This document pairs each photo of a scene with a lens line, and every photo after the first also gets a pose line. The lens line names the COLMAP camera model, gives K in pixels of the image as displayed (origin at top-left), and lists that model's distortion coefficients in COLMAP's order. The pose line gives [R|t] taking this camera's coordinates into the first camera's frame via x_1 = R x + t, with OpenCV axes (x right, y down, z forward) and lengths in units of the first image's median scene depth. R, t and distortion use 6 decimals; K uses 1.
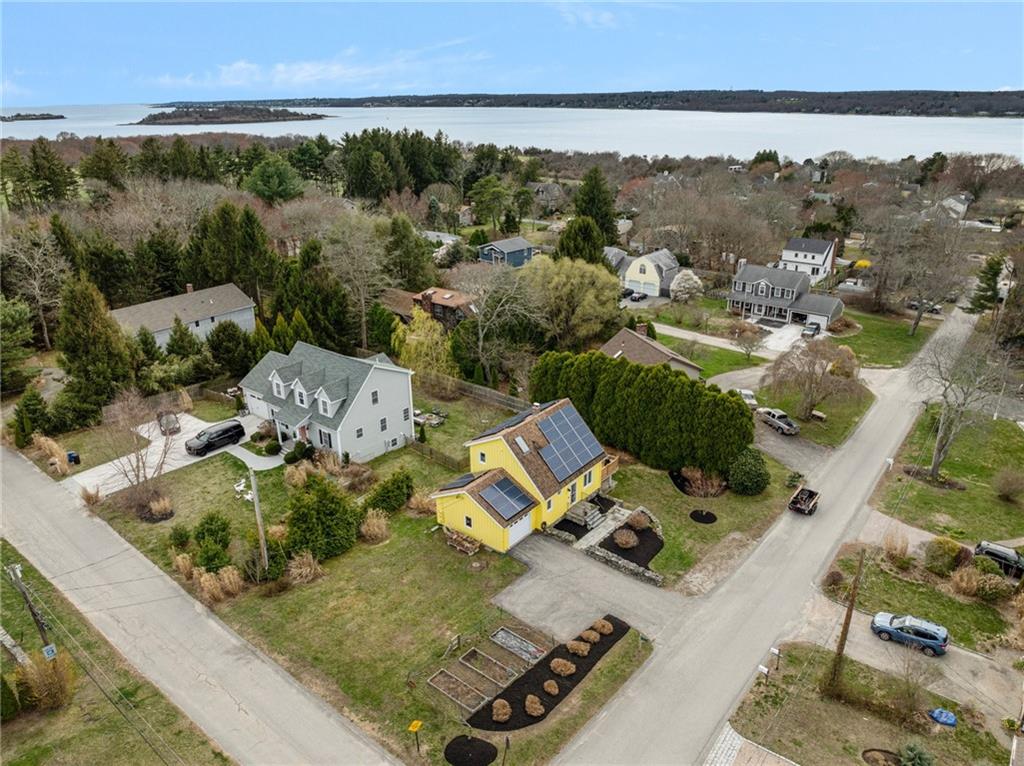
lens RADIAL K [[725.6, 0, 512.0], [0, 725.6, 383.0], [0, 0, 1]] dist [-0.042284, -0.002894]
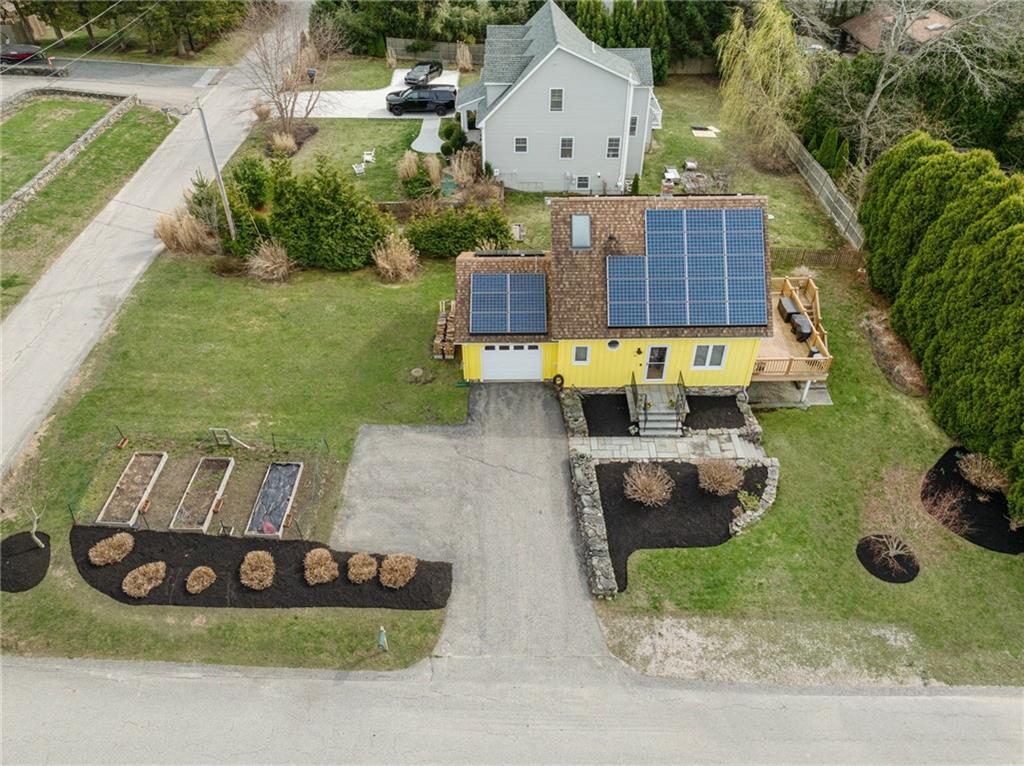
lens RADIAL K [[725.6, 0, 512.0], [0, 725.6, 383.0], [0, 0, 1]] dist [-0.042284, -0.002894]
pose [[0.622323, 0.508852, -0.594797, 0.361676], [-0.289264, 0.855584, 0.429305, -0.034450], [0.727352, -0.095113, 0.679642, 0.594109]]
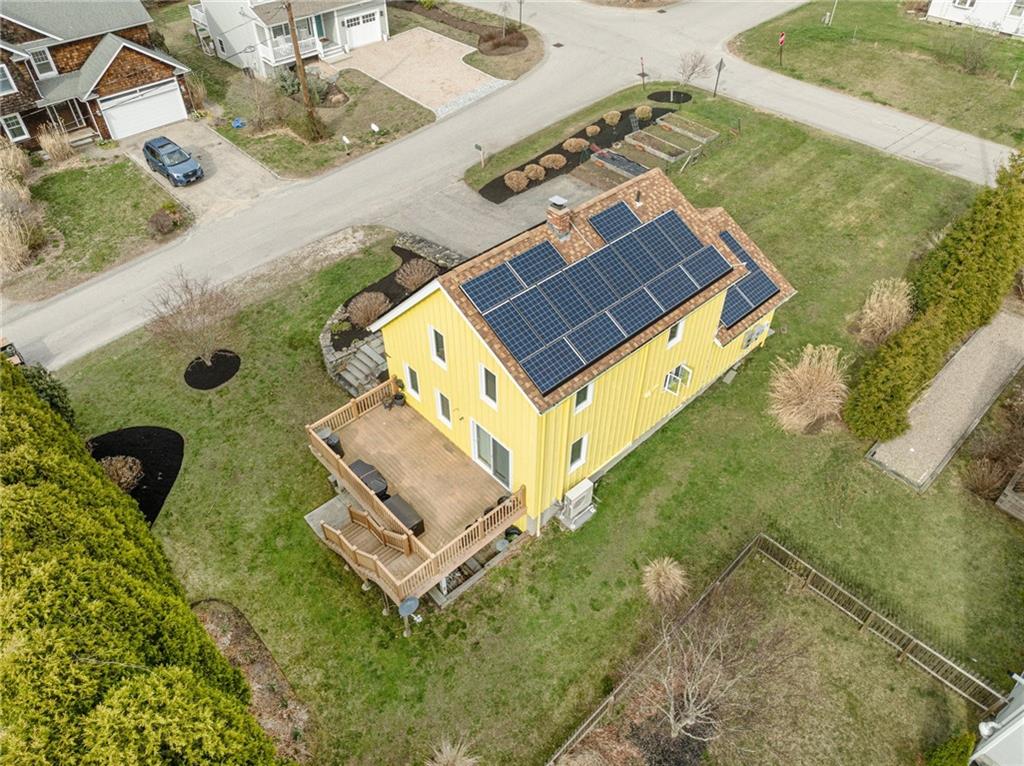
lens RADIAL K [[725.6, 0, 512.0], [0, 725.6, 383.0], [0, 0, 1]] dist [-0.042284, -0.002894]
pose [[-0.986364, -0.107922, 0.124256, 0.002006], [0.069487, 0.411314, 0.908841, -0.267177], [-0.149192, 0.905082, -0.398206, 1.294281]]
